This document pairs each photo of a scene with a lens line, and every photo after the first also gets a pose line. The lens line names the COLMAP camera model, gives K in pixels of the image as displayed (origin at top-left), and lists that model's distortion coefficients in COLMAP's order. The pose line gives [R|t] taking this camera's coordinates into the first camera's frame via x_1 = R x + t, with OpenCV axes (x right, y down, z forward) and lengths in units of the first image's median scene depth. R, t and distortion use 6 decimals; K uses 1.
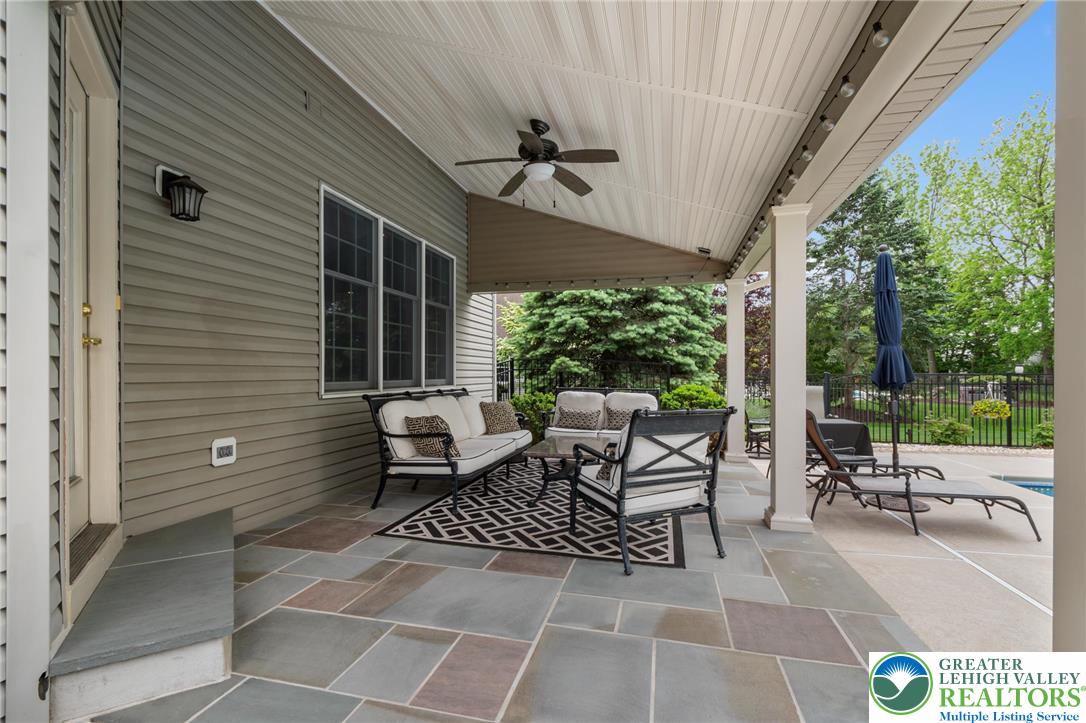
lens RADIAL K [[484.9, 0, 544.5], [0, 484.9, 371.4], [0, 0, 1]] dist [0.004484, -0.002342]
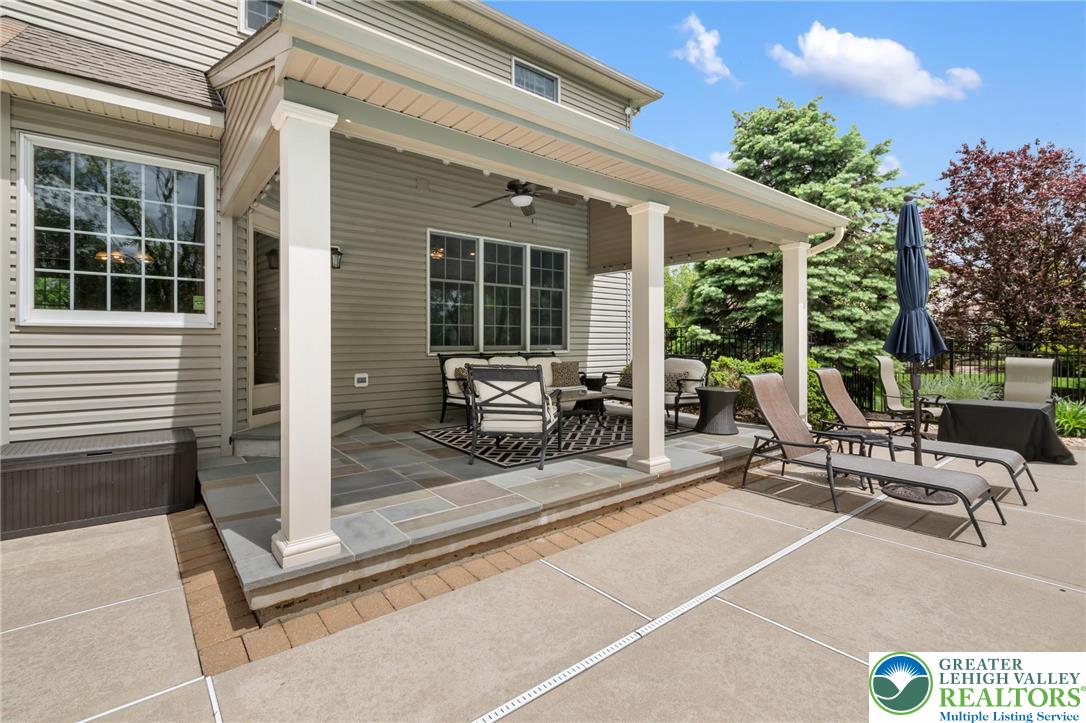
lens RADIAL K [[484.9, 0, 541.9], [0, 484.9, 335.3], [0, 0, 1]] dist [0.004484, -0.002342]
pose [[0.793306, -0.005507, -0.608799, 0.870374], [0.001558, 0.999974, -0.007016, -0.002319], [0.608821, 0.004617, 0.793294, -0.094173]]
